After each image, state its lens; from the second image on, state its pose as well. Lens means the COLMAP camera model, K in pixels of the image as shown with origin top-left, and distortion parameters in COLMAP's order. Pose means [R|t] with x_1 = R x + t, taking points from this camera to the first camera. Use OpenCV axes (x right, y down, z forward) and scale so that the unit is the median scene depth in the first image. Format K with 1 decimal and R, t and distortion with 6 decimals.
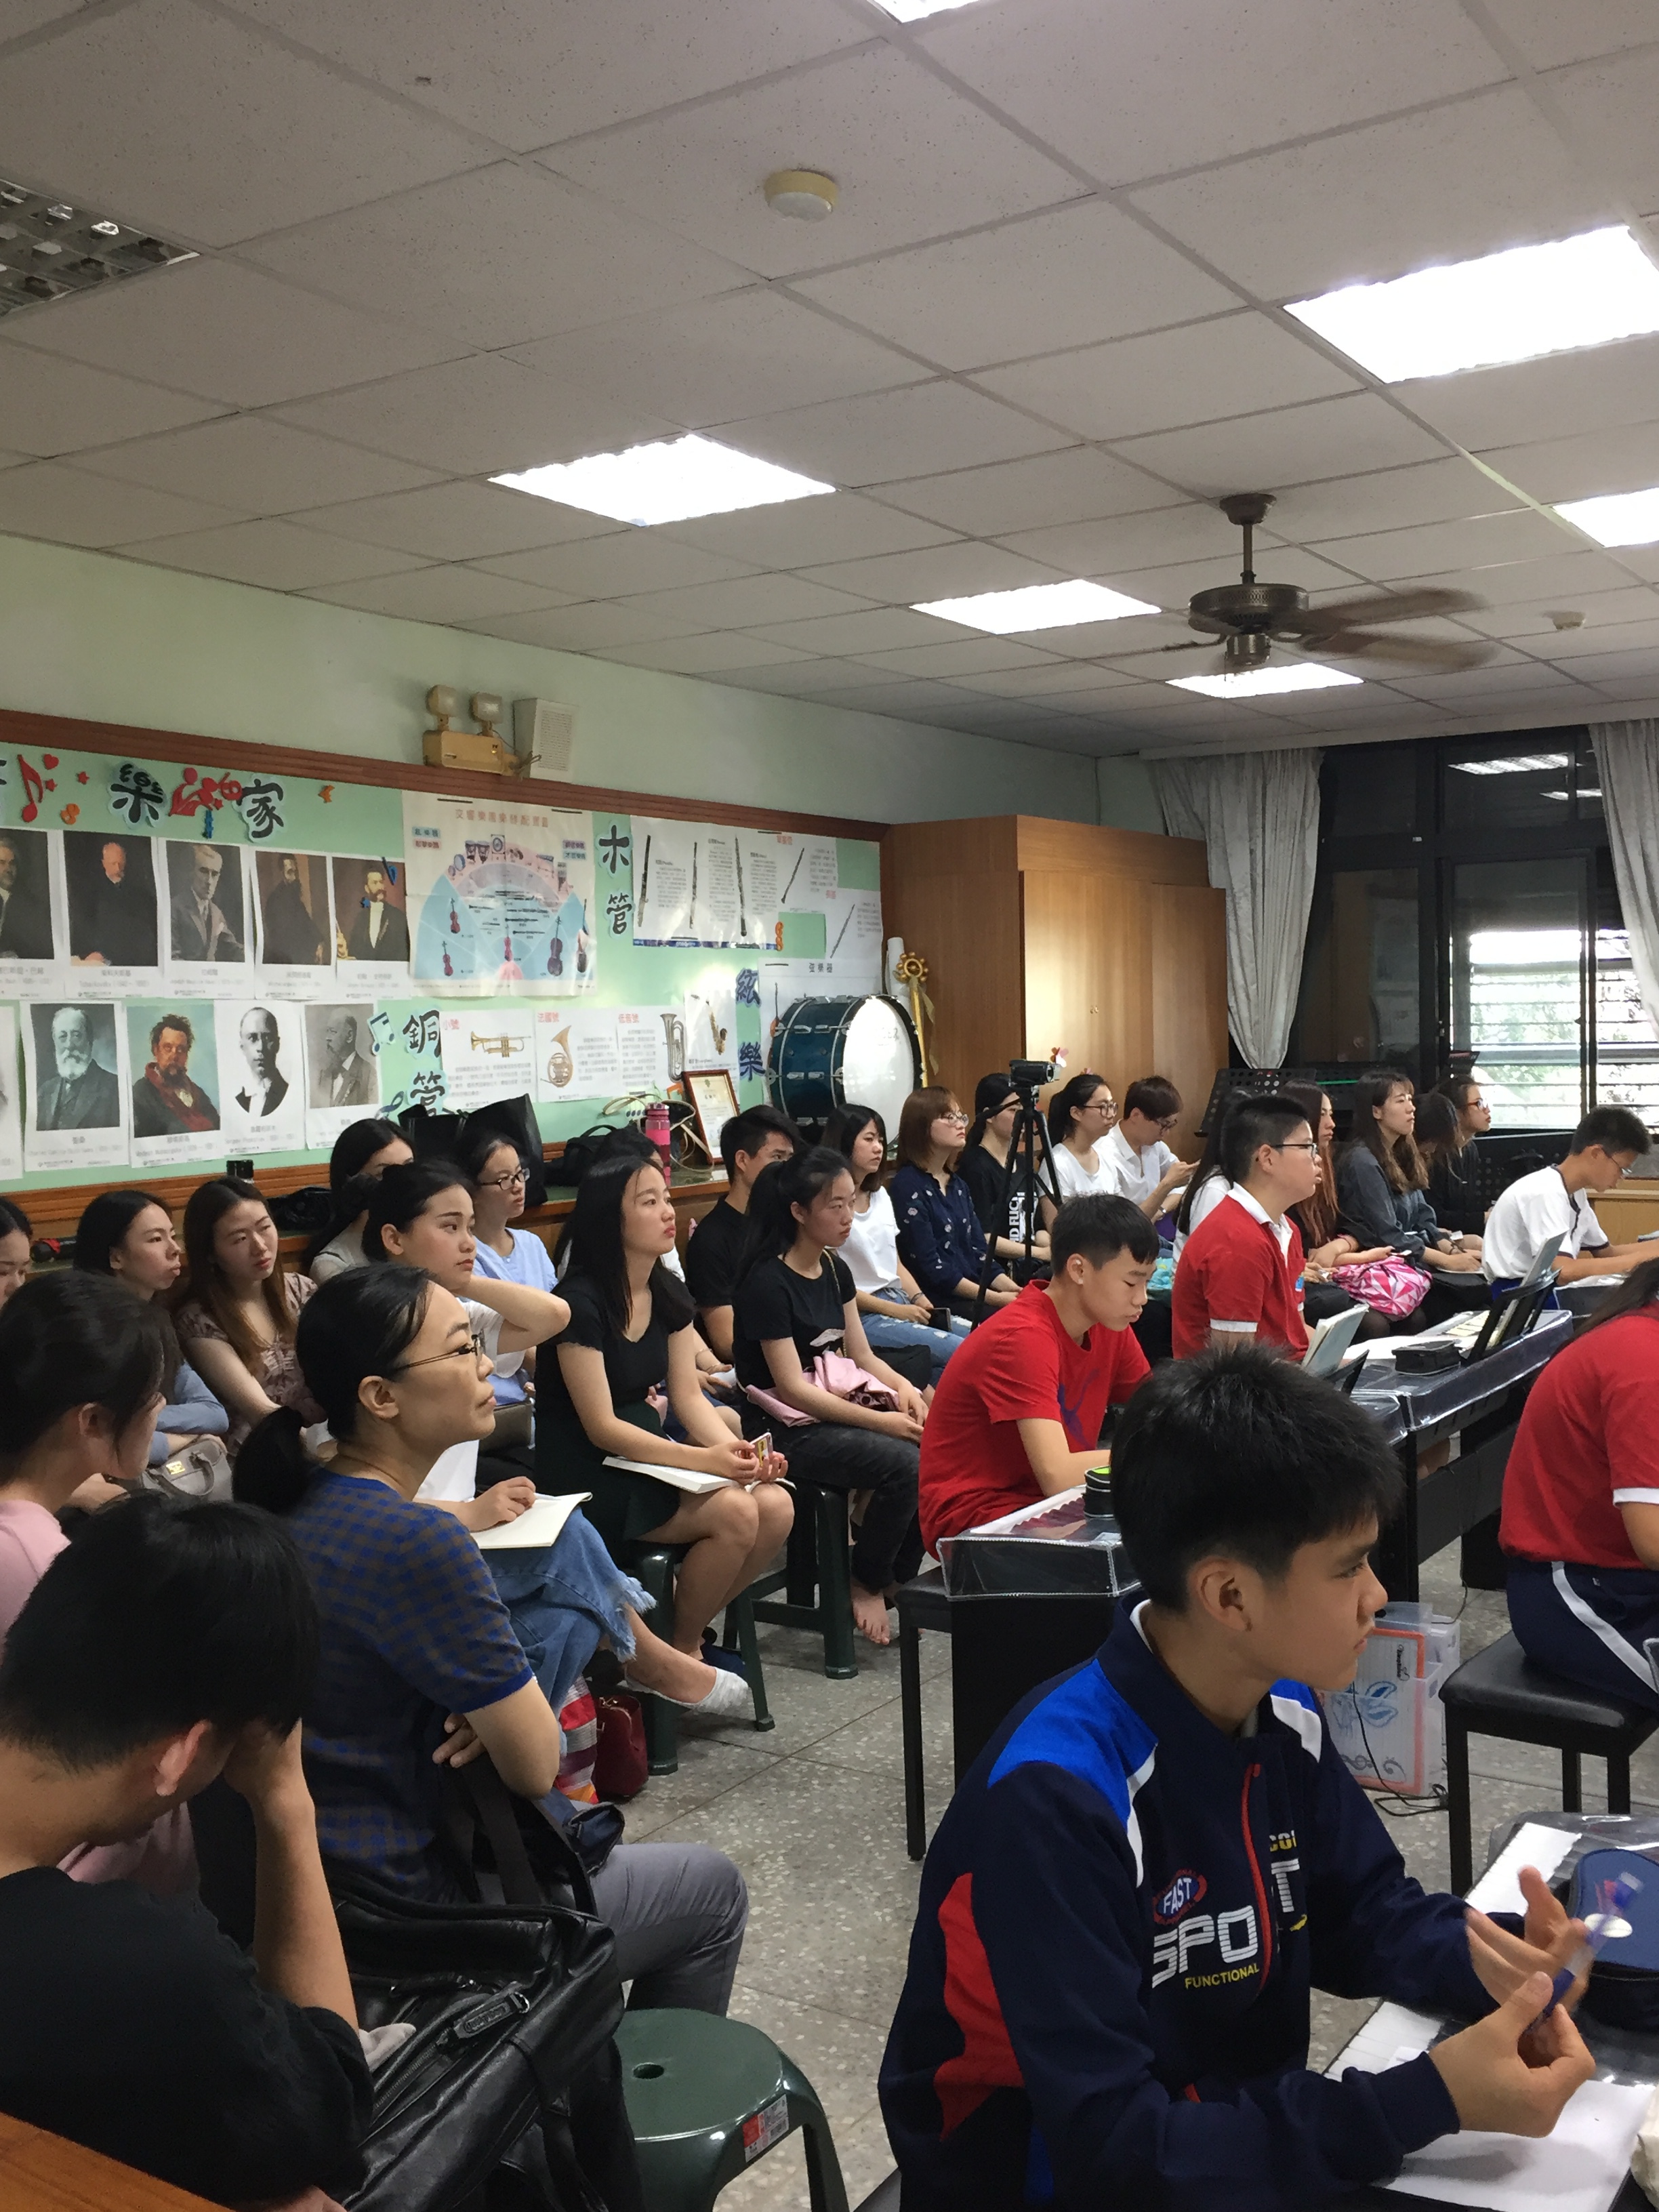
lens RADIAL K [[2082.3, 0, 825.7], [0, 2082.3, 1108.4], [0, 0, 1]] dist [0.035256, 0.000000]
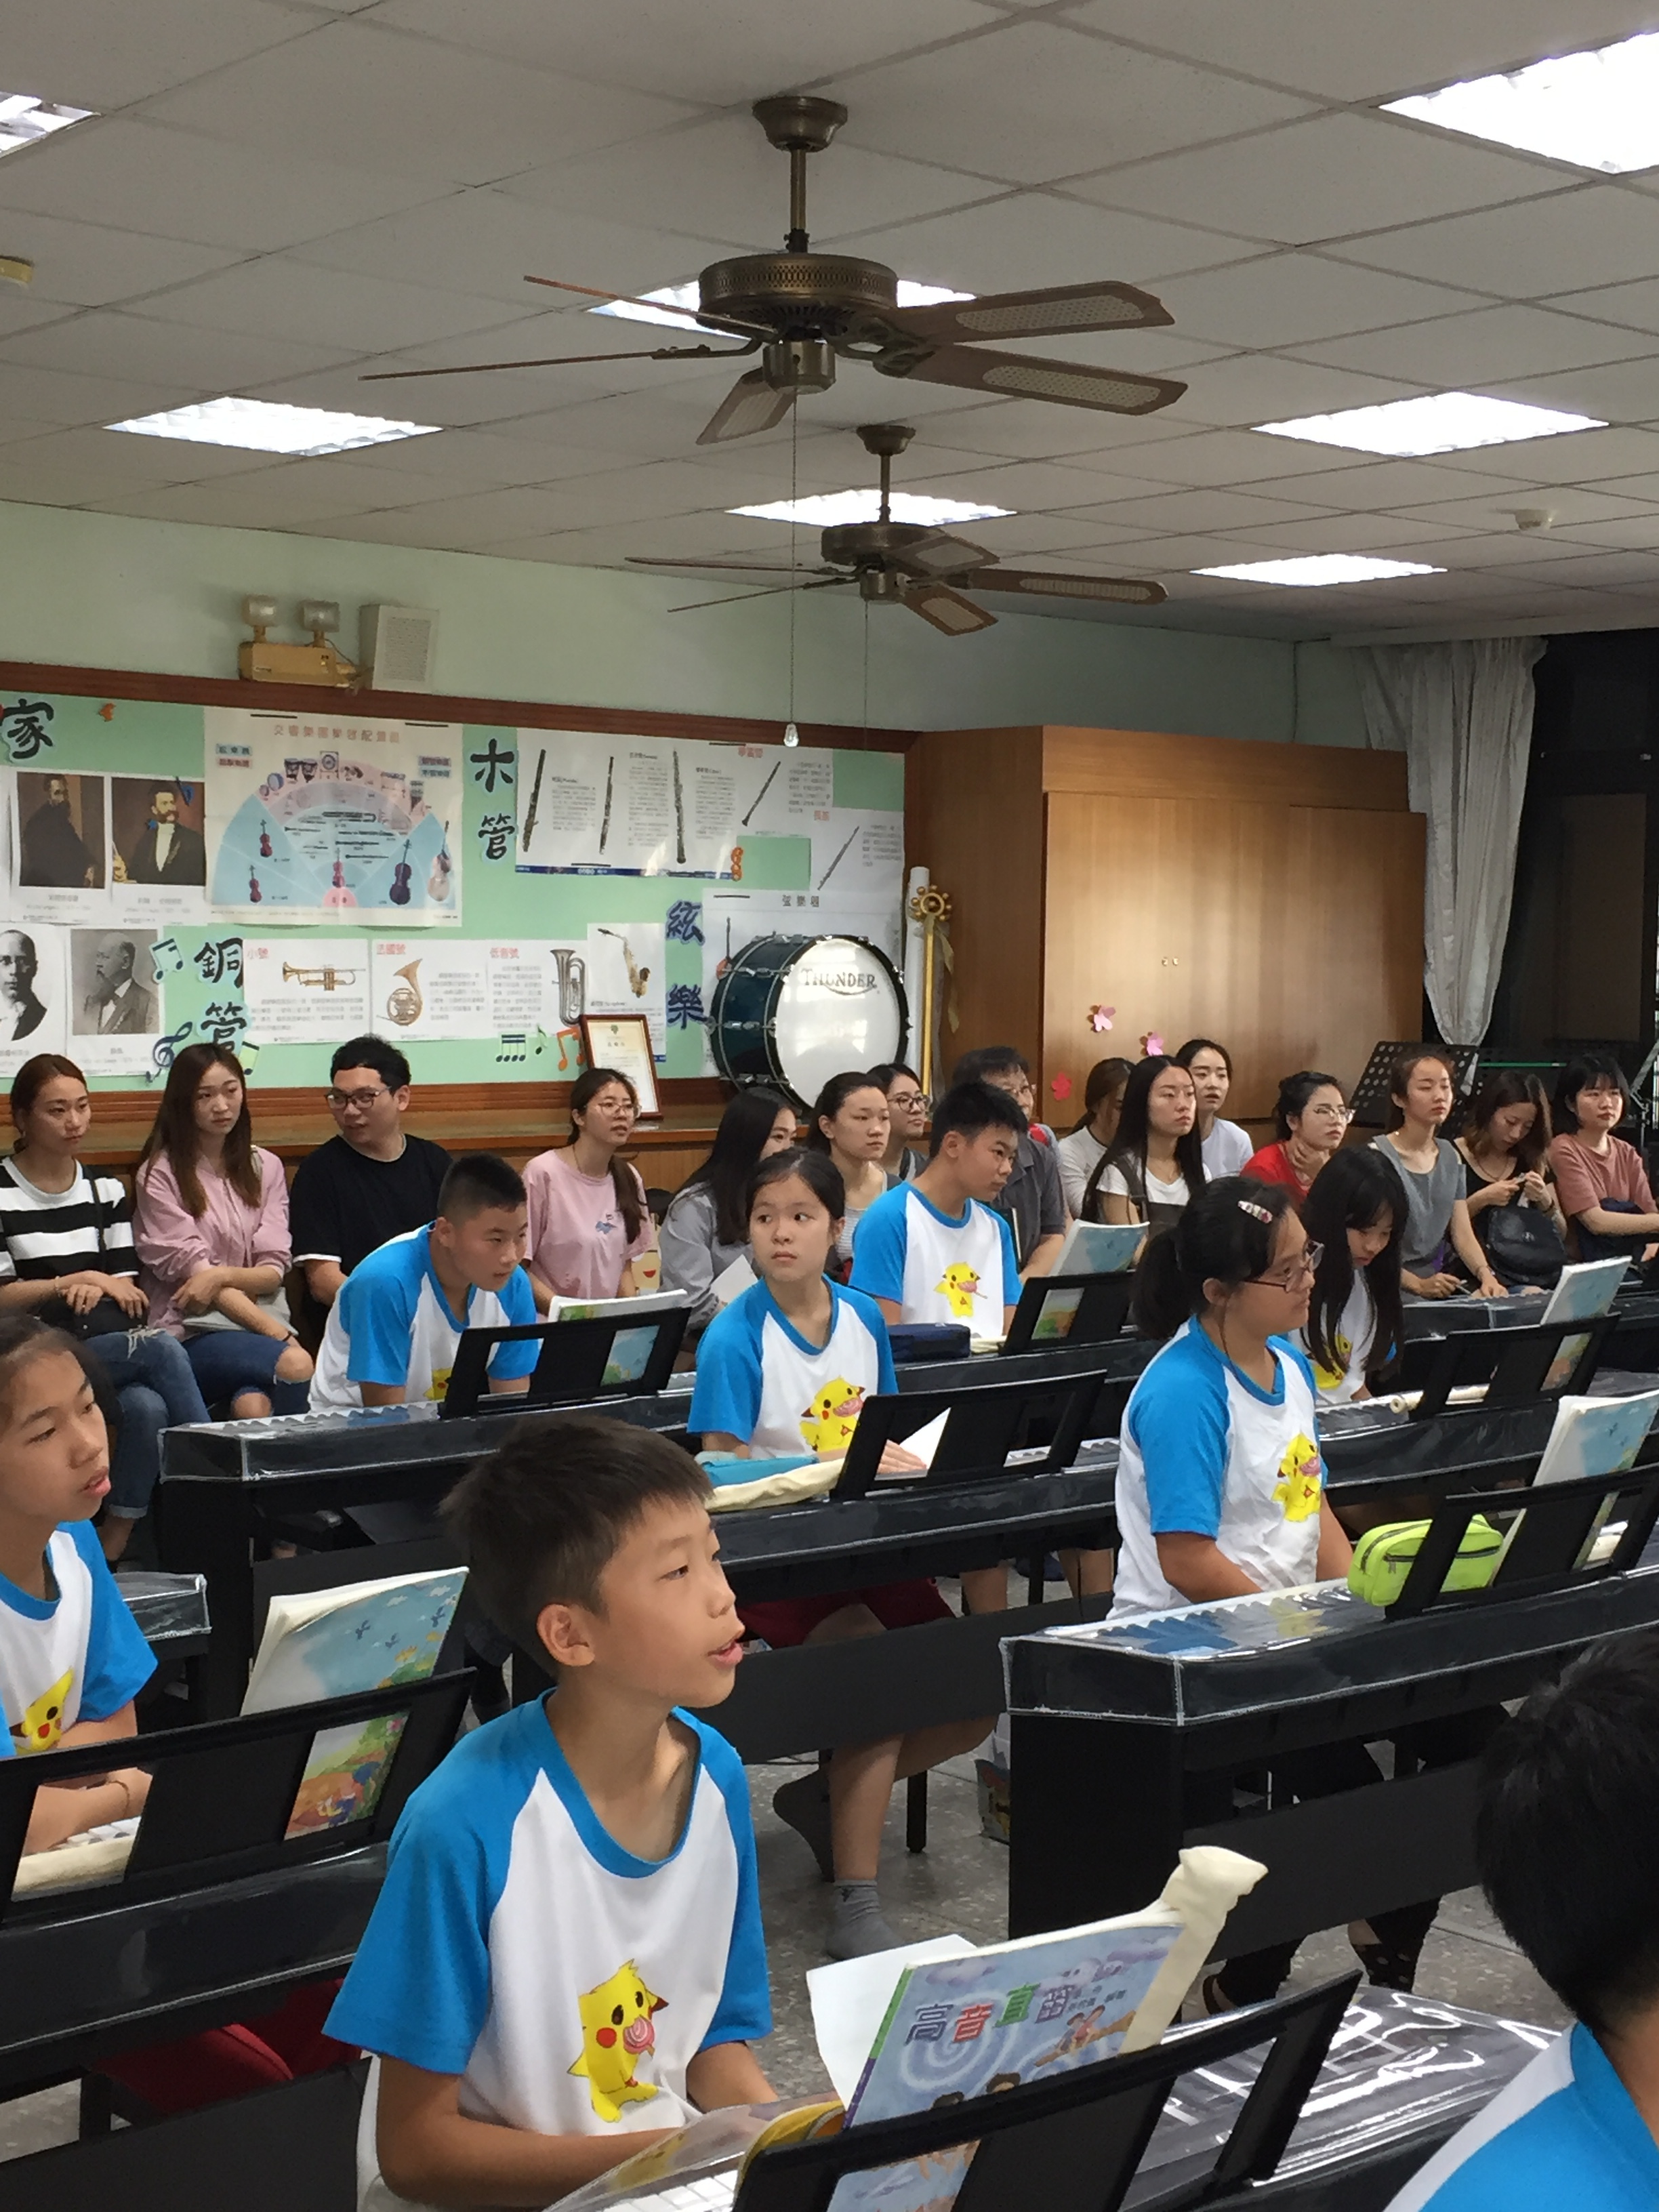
lens RADIAL K [[3046.3, 0, 831.4], [0, 3046.3, 1107.6], [0, 0, 1]] dist [0.014968, 0.000000]
pose [[0.961430, 0.049194, -0.270614, 0.431282], [-0.046001, 0.998777, 0.018133, -0.007331], [0.271175, -0.004985, 0.962517, -0.247904]]
